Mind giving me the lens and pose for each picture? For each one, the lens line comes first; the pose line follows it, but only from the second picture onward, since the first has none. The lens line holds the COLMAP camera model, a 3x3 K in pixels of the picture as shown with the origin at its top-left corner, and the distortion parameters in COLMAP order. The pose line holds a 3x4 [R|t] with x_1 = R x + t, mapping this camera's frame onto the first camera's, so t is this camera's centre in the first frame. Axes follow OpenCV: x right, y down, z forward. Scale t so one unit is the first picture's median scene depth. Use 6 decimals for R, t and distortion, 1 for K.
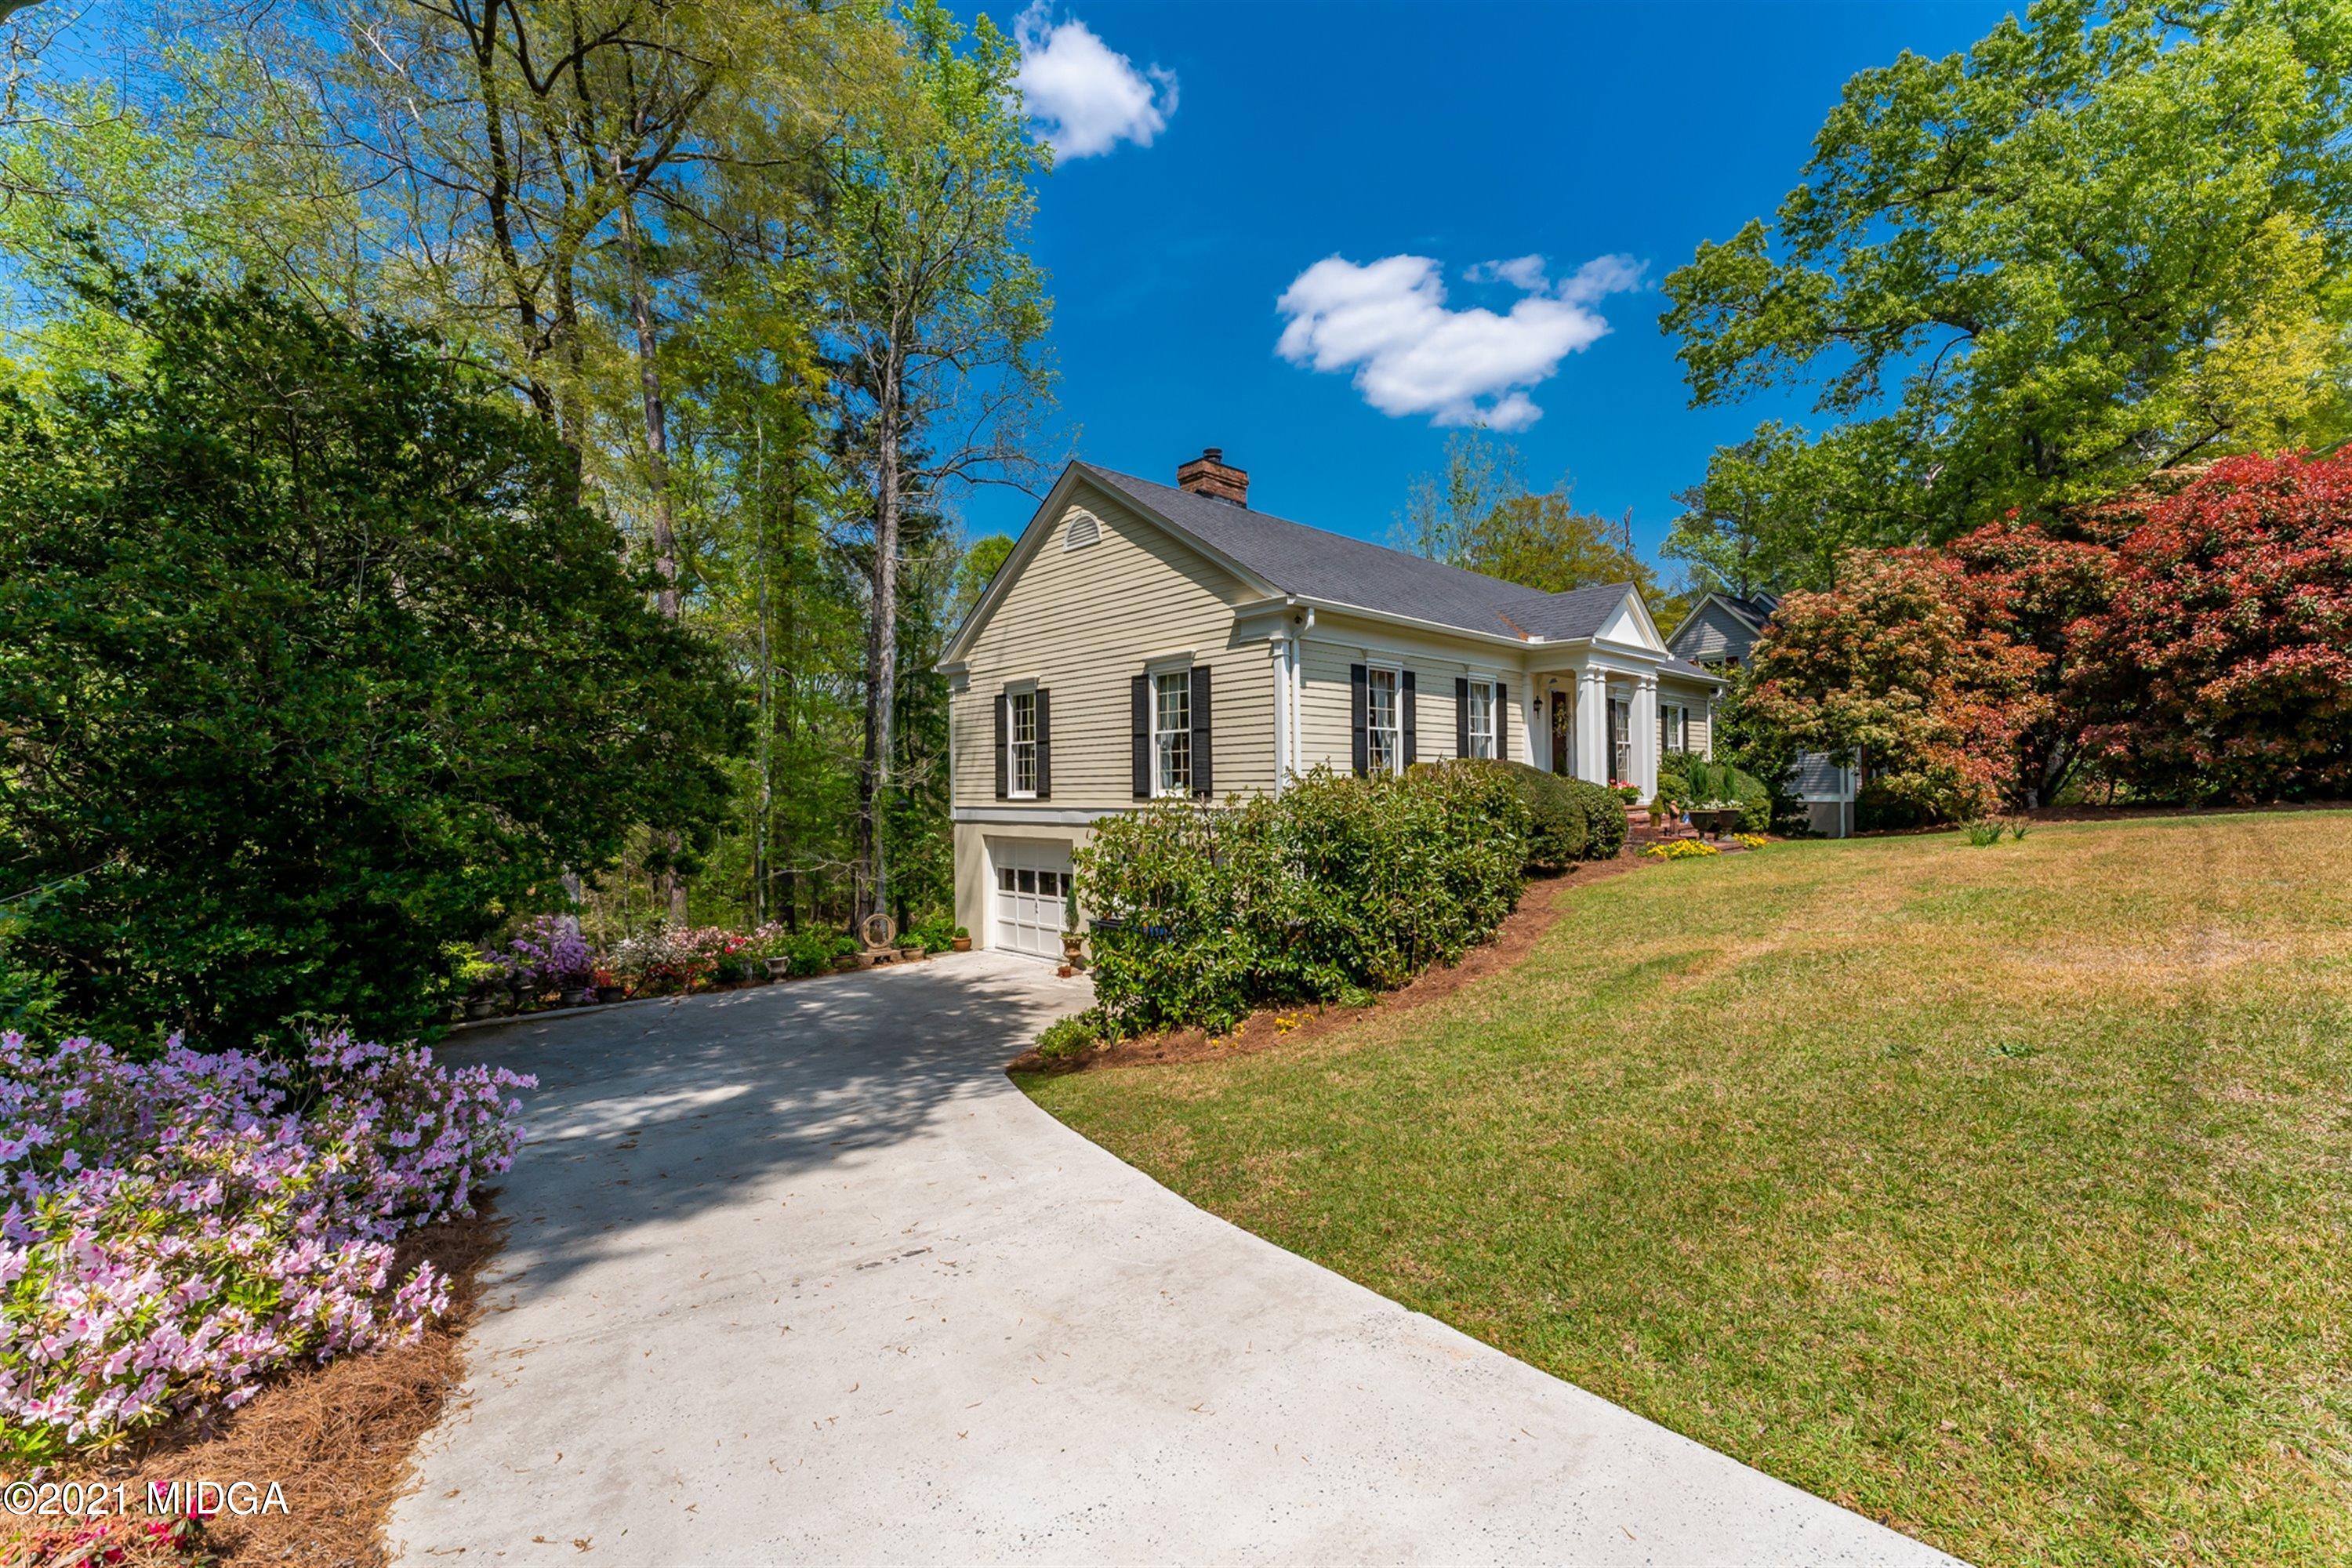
lens RADIAL K [[1013.4, 0, 1161.4], [0, 1013.4, 788.1], [0, 0, 1]] dist [0.005213, 0.000238]
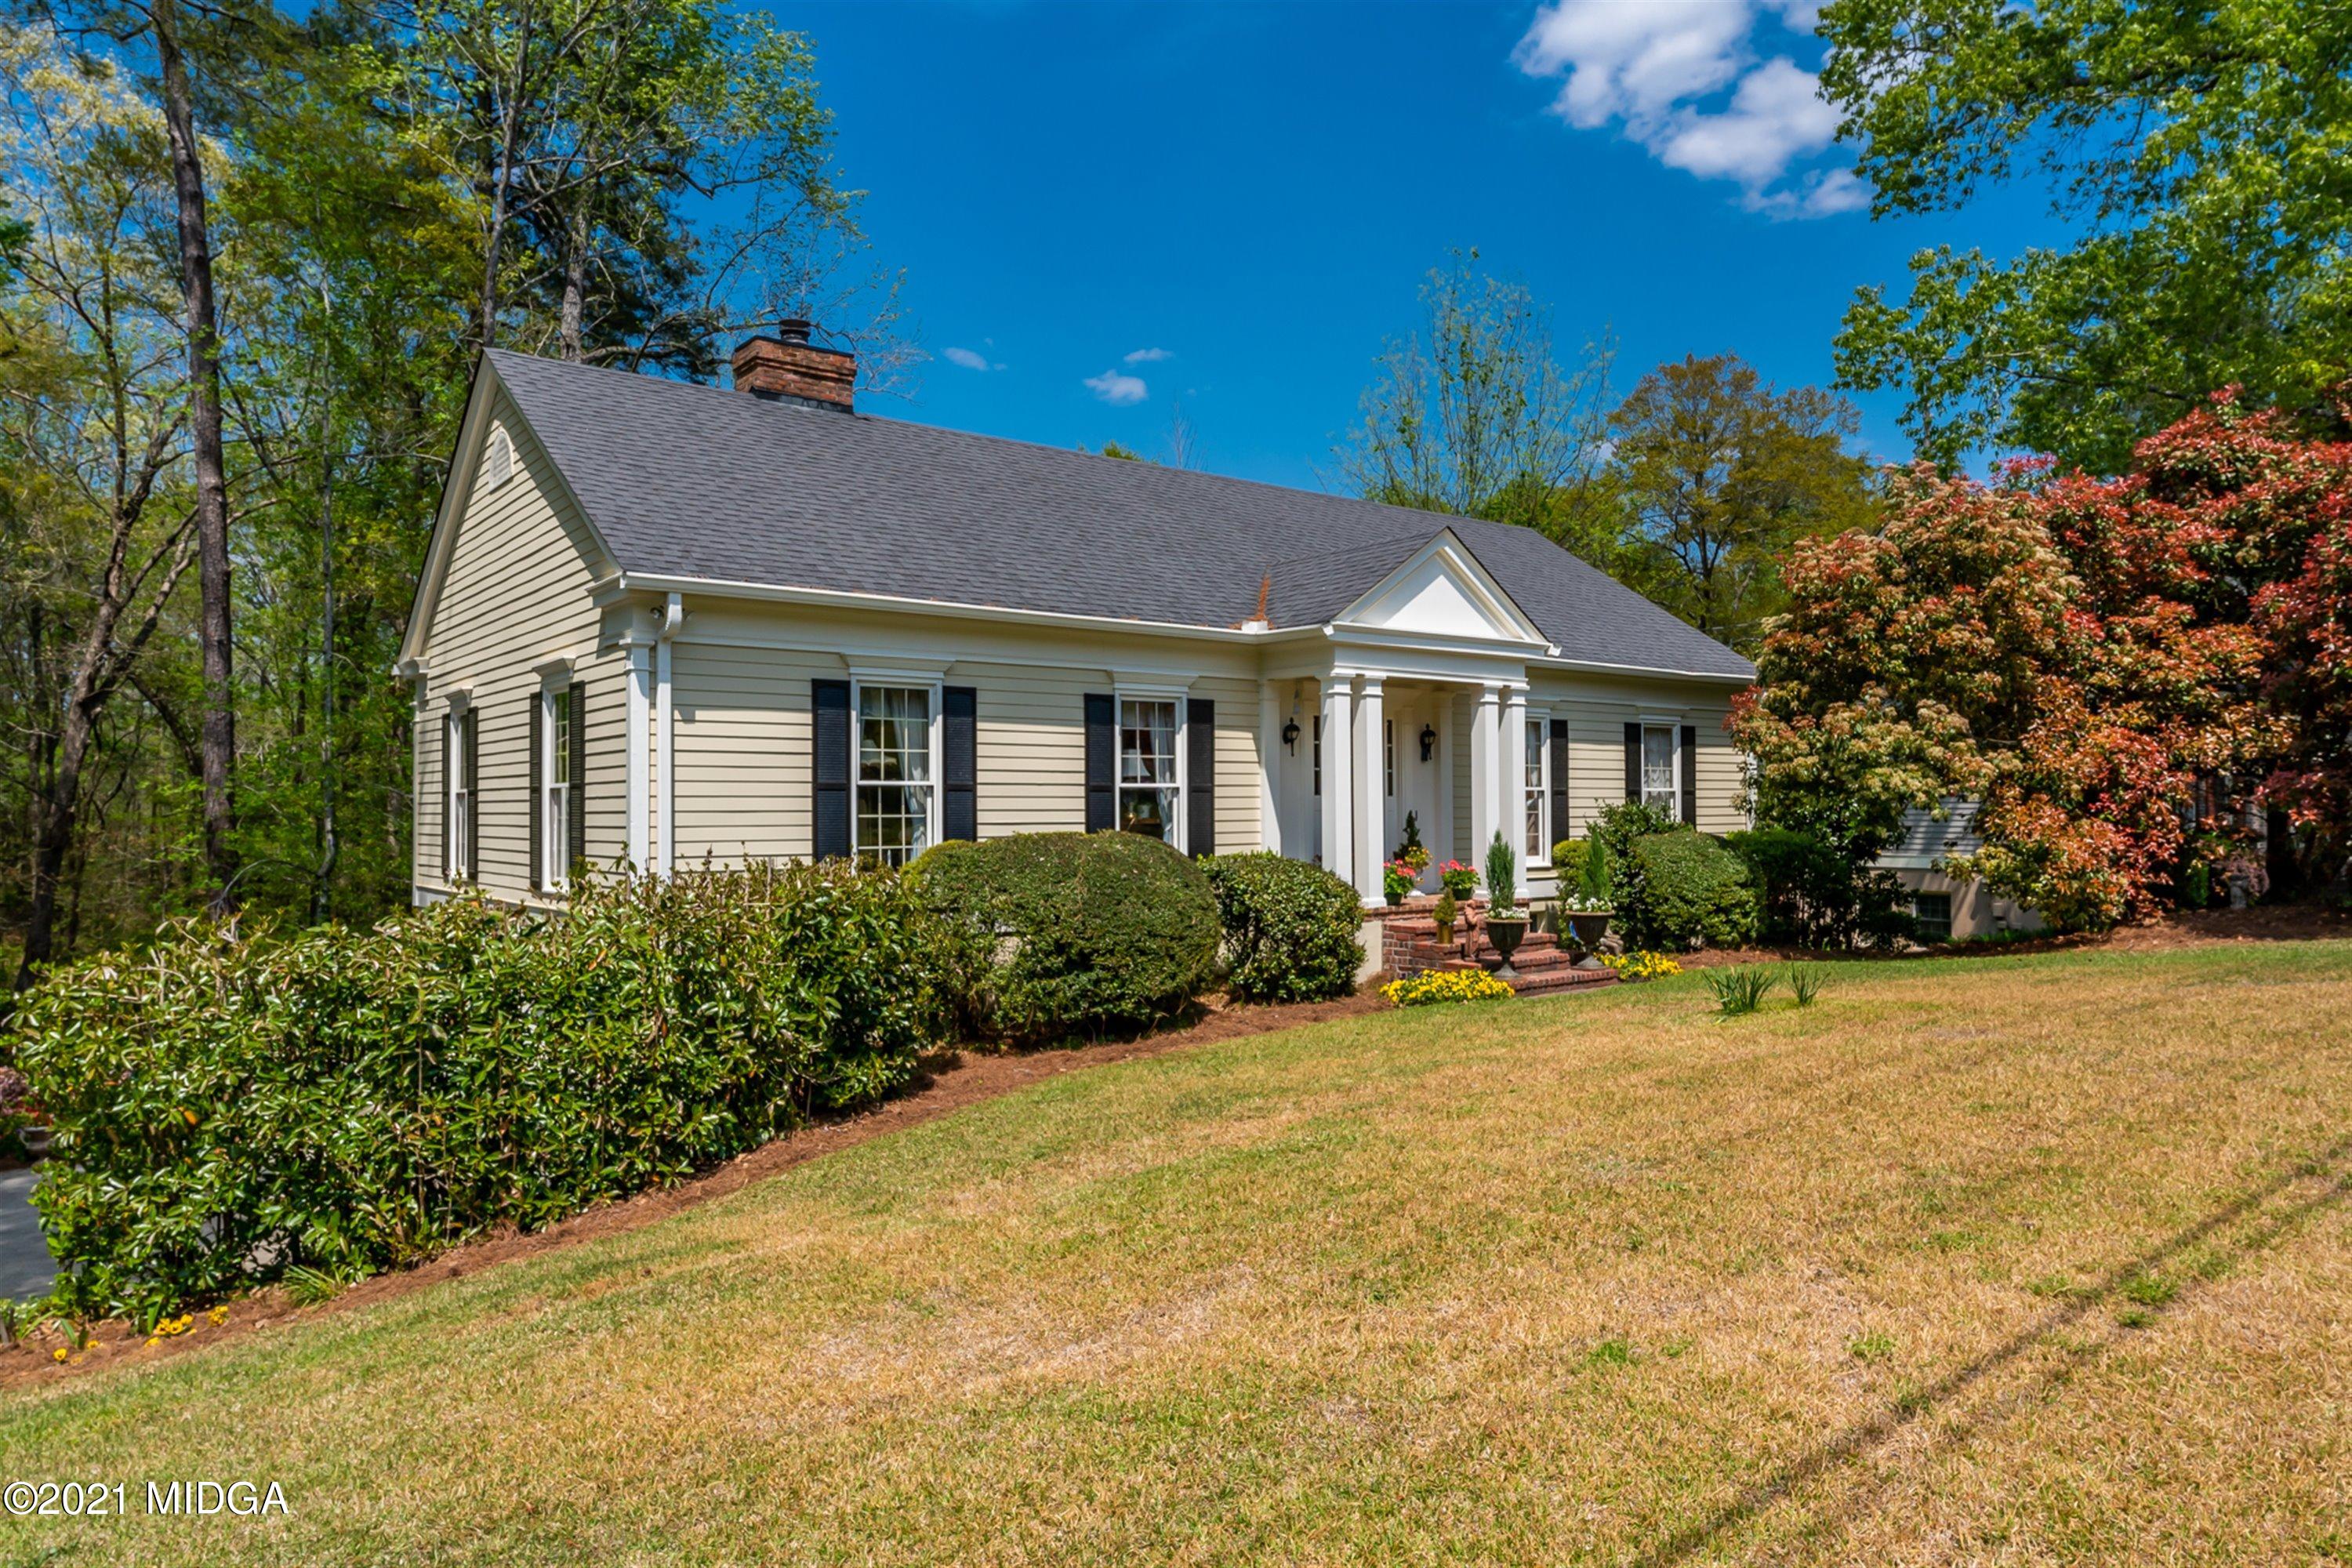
lens RADIAL K [[1568.1, 0, 1172.2], [0, 1568.1, 778.8], [0, 0, 1]] dist [0.026194, -0.002054]
pose [[0.995278, 0.004928, -0.096941, 0.427425], [-0.006926, 0.999770, -0.020290, -0.038764], [0.096818, 0.020866, 0.995083, 0.073680]]
